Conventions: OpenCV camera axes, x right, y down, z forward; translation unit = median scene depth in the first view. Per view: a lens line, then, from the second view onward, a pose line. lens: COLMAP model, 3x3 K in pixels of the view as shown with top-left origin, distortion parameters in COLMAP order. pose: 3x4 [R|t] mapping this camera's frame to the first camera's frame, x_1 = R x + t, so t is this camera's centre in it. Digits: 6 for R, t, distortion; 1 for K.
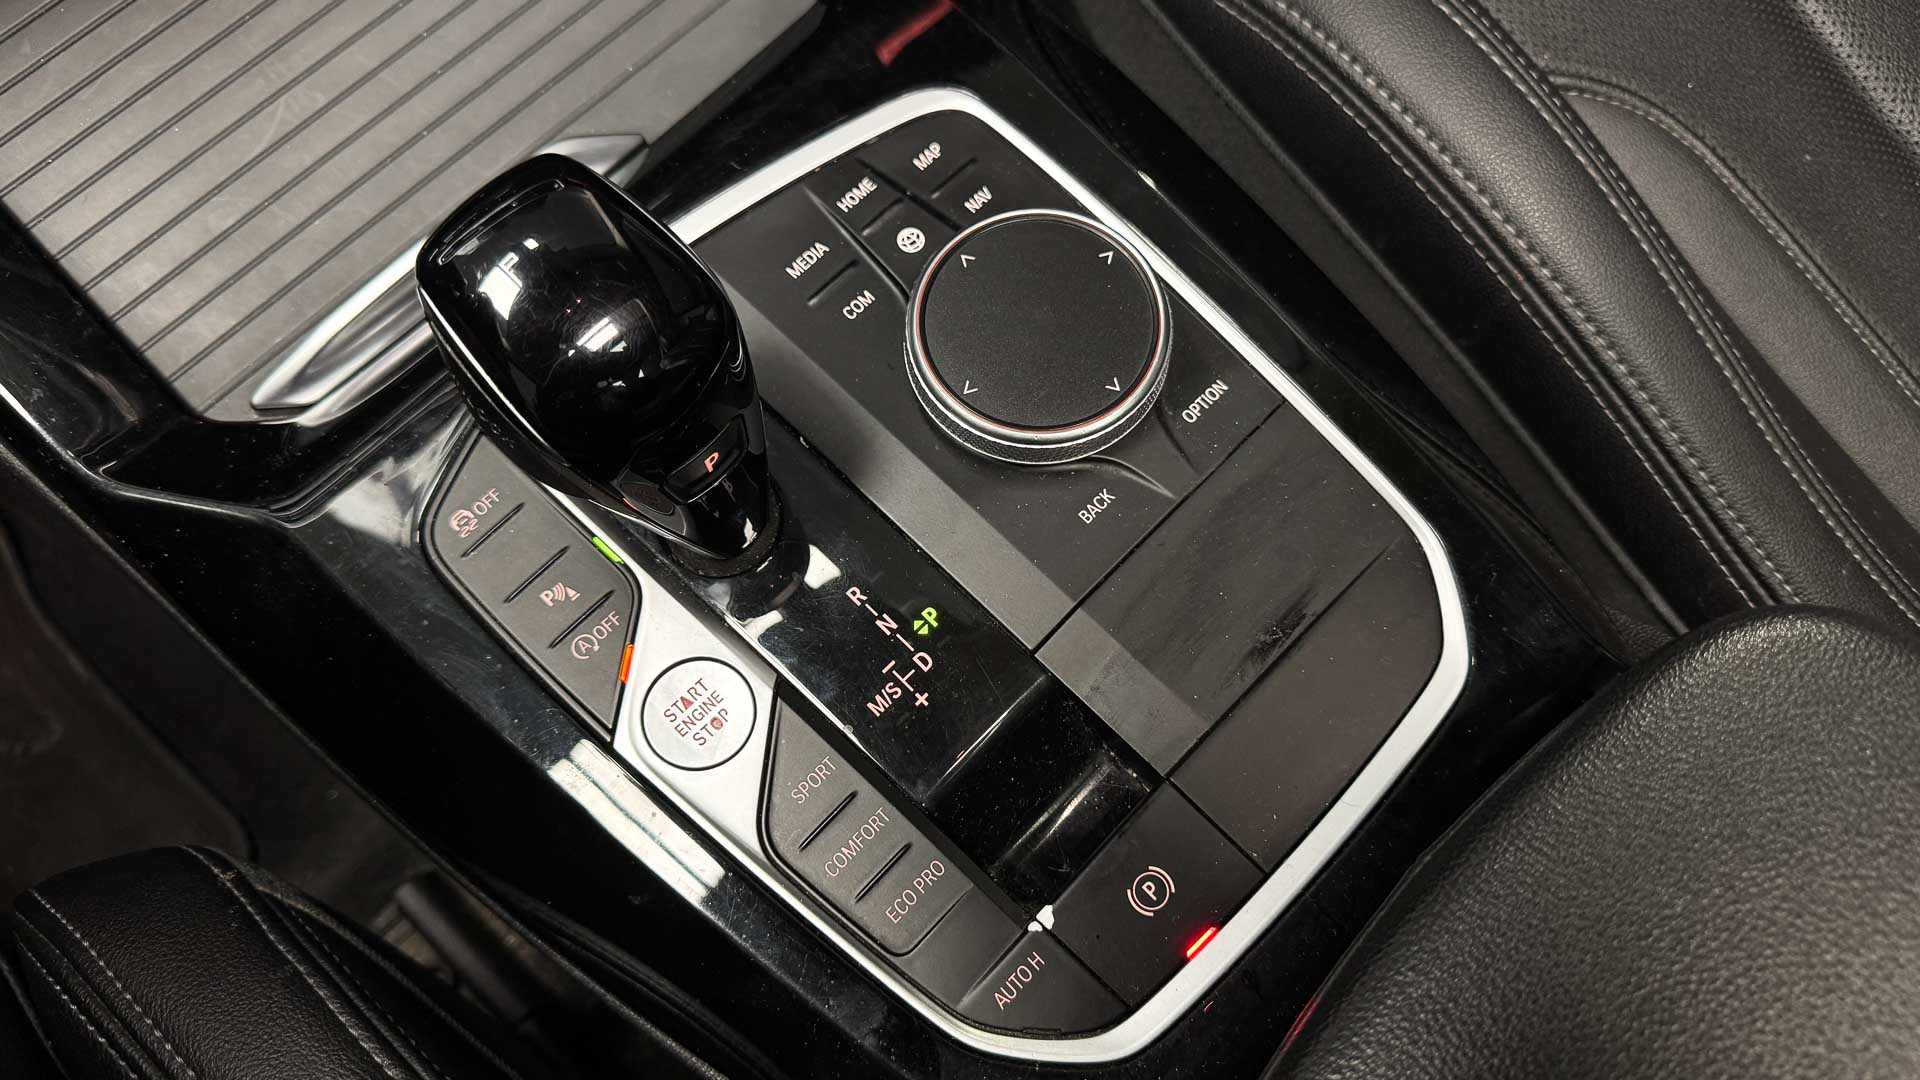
lens RADIAL K [[1410.1, 0, 960.0], [0, 1410.1, 540.0], [0, 0, 1]] dist [-0.029223, -0.006457]
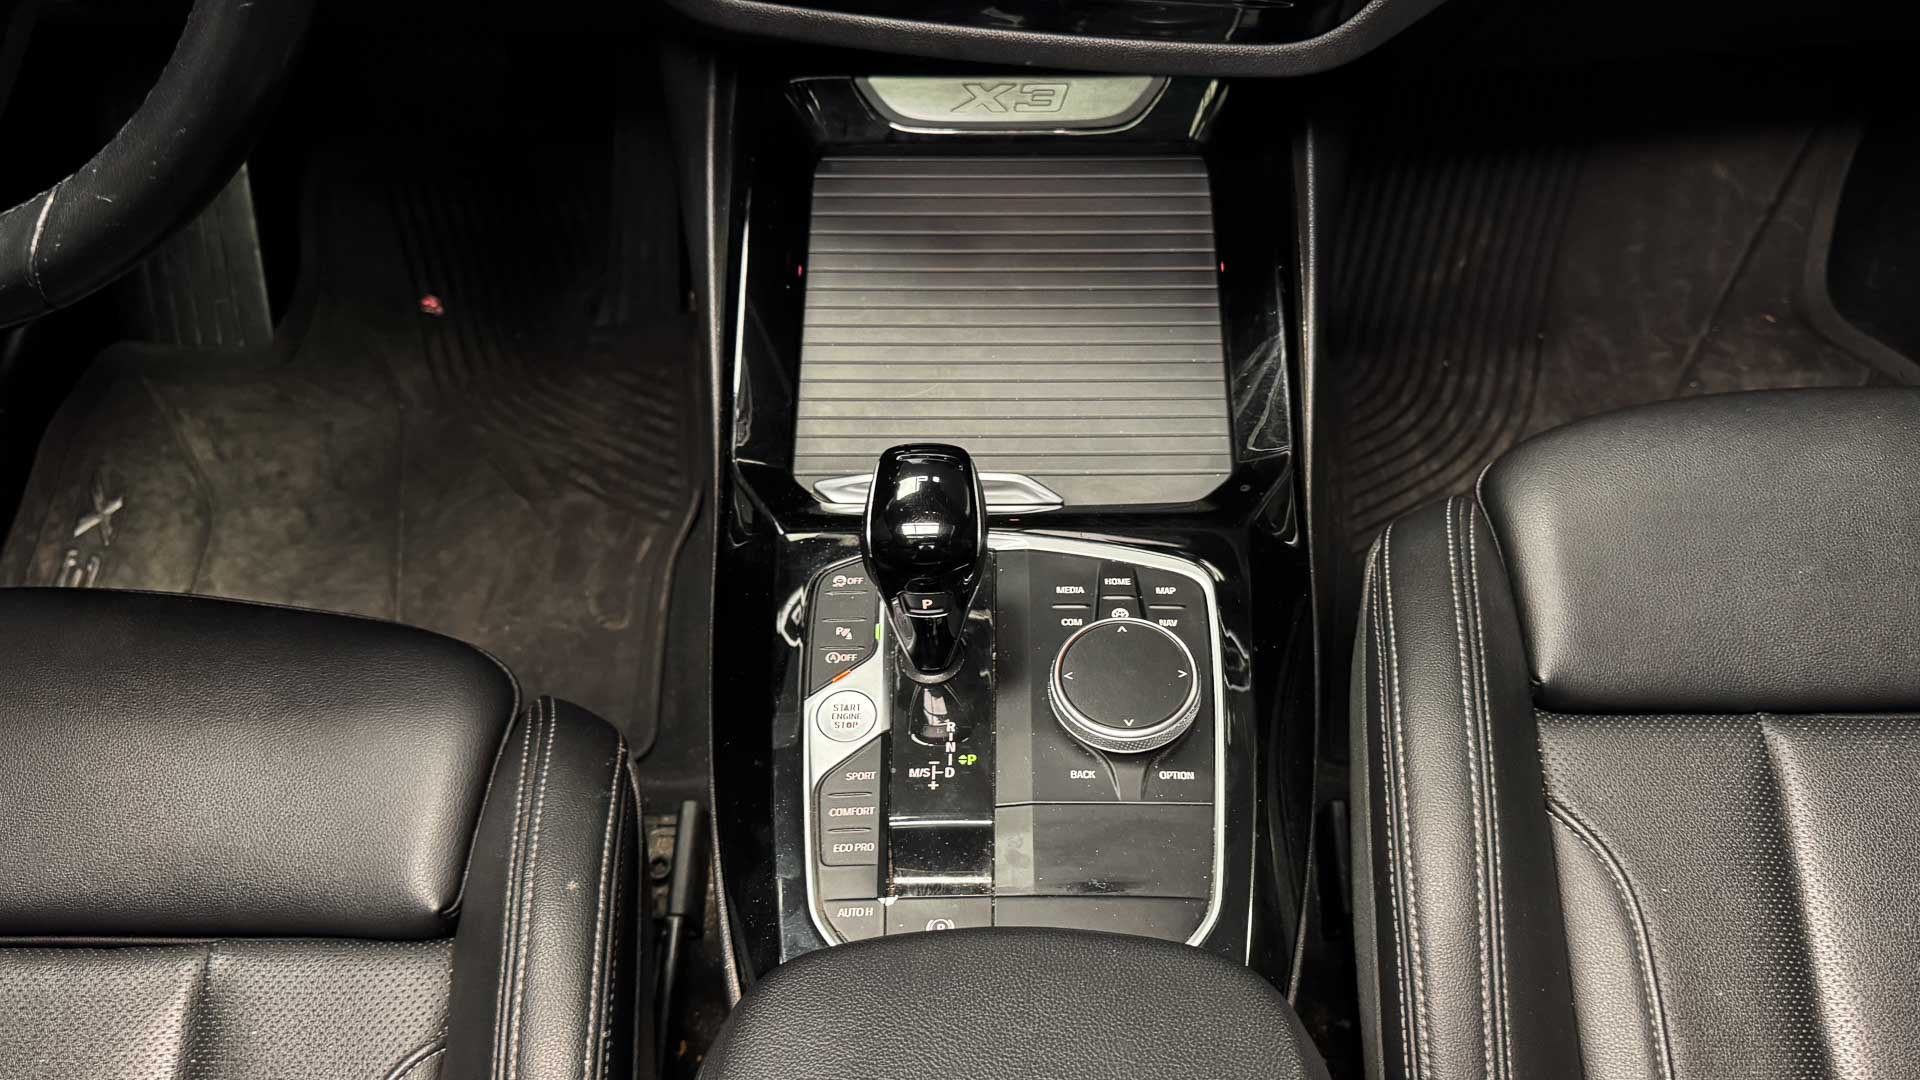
lens RADIAL K [[1511.0, 0, 1016.8], [0, 1511.0, 566.5], [0, 0, 1]] dist [0.051979, -0.070557]
pose [[0.706609, 0.544038, -0.452468, 0.730653], [-0.666059, 0.727254, -0.165734, 0.150021], [0.238893, 0.418479, 0.876245, -0.751951]]
